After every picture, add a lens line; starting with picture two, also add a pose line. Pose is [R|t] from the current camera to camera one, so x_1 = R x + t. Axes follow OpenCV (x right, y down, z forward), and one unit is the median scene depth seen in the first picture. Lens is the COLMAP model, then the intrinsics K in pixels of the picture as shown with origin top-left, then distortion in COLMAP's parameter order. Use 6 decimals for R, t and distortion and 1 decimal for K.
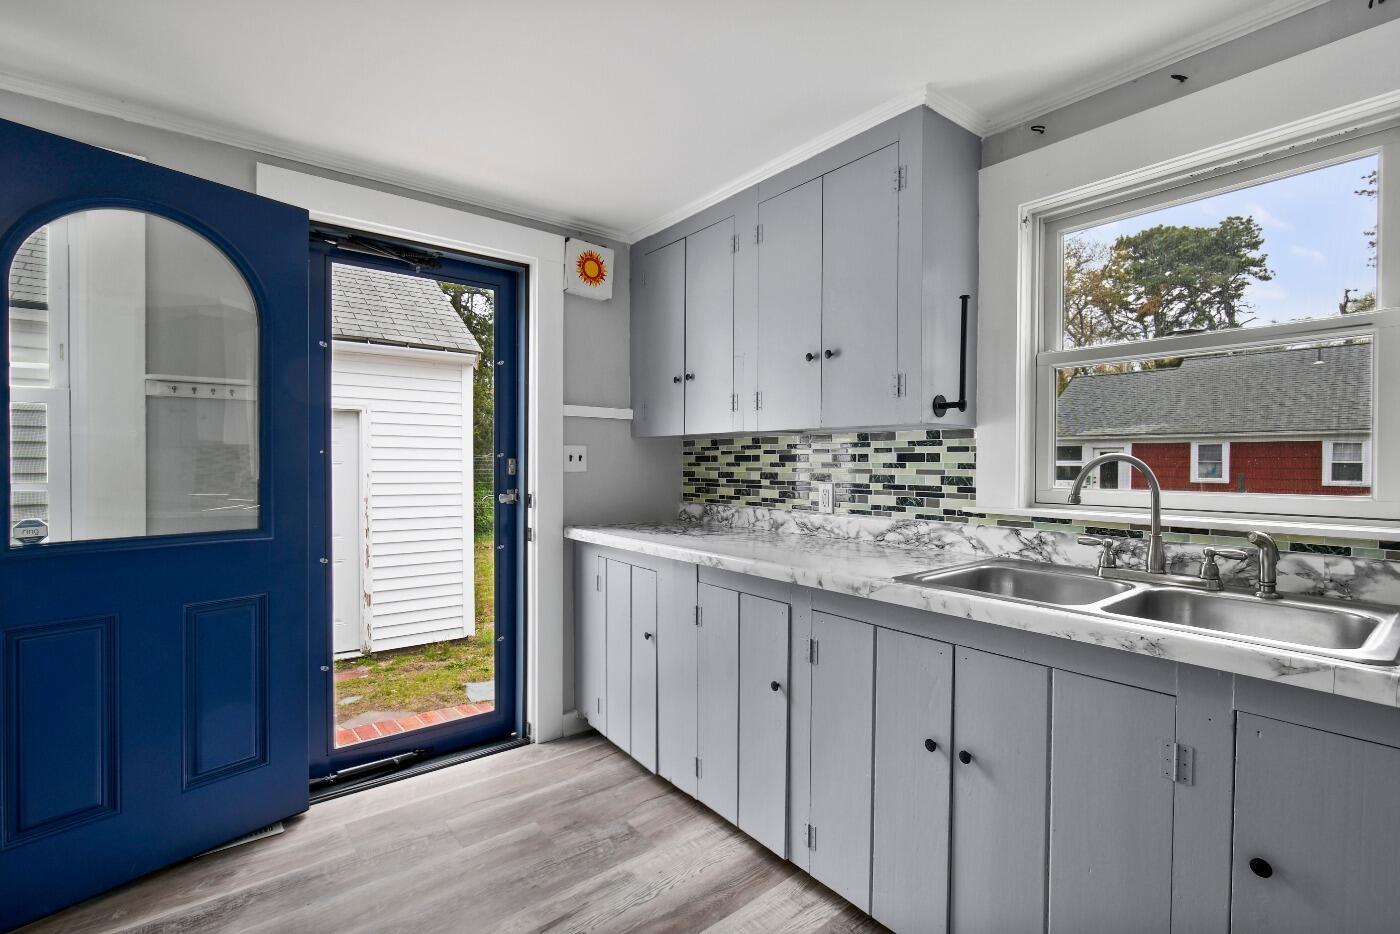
lens RADIAL K [[646.5, 0, 698.9], [0, 646.5, 471.1], [0, 0, 1]] dist [-0.001052, 0.000986]
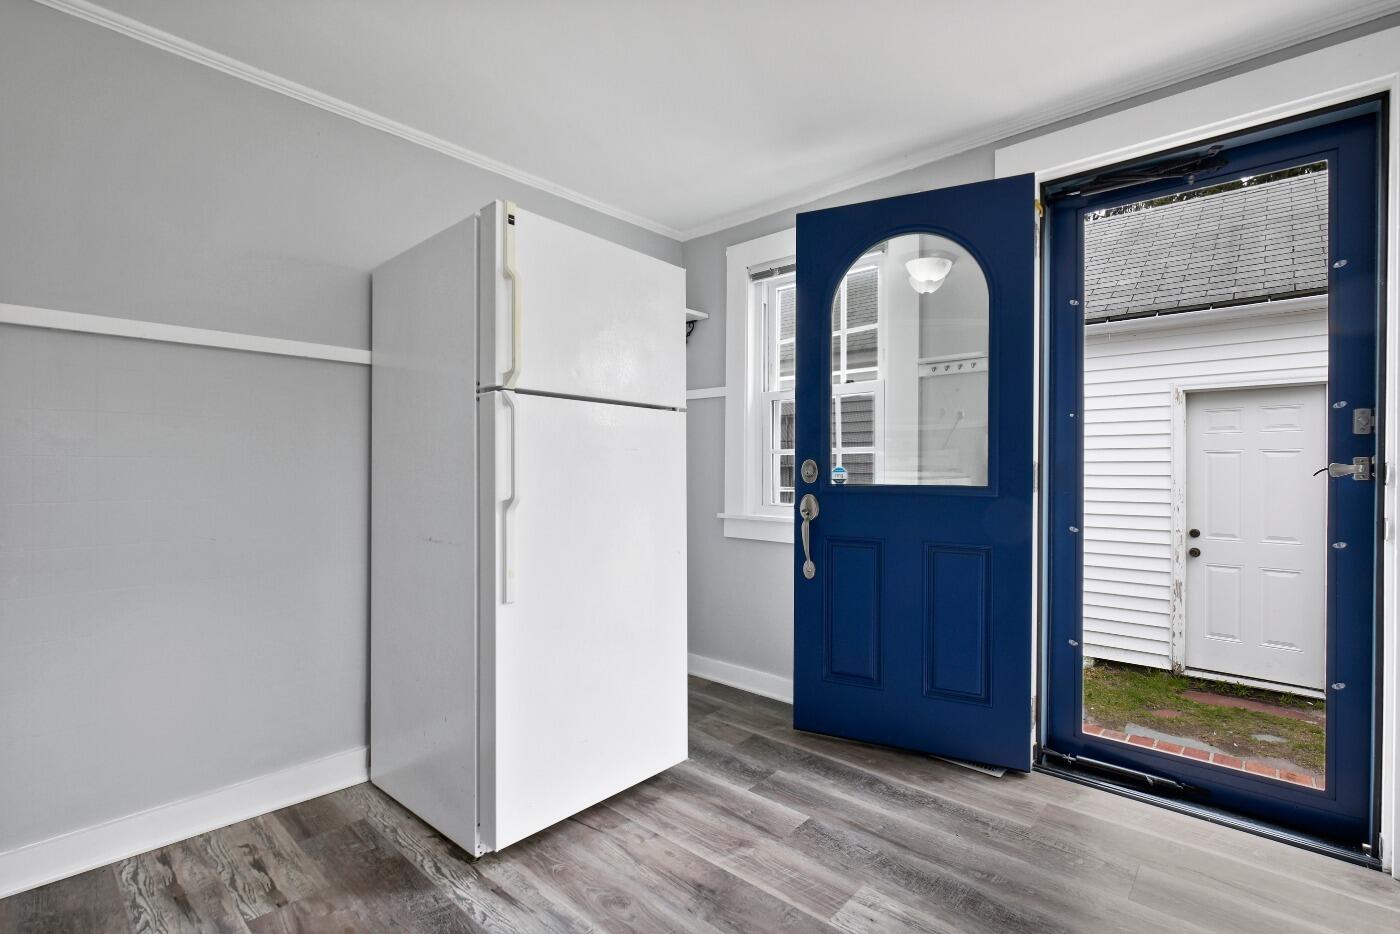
lens RADIAL K [[646.5, 0, 698.9], [0, 646.5, 471.1], [0, 0, 1]] dist [-0.001052, 0.000986]
pose [[0.171033, -0.000367, -0.985265, 0.291493], [-0.016567, 0.999857, -0.003248, 0.070602], [0.985126, 0.016878, 0.171002, 0.319069]]
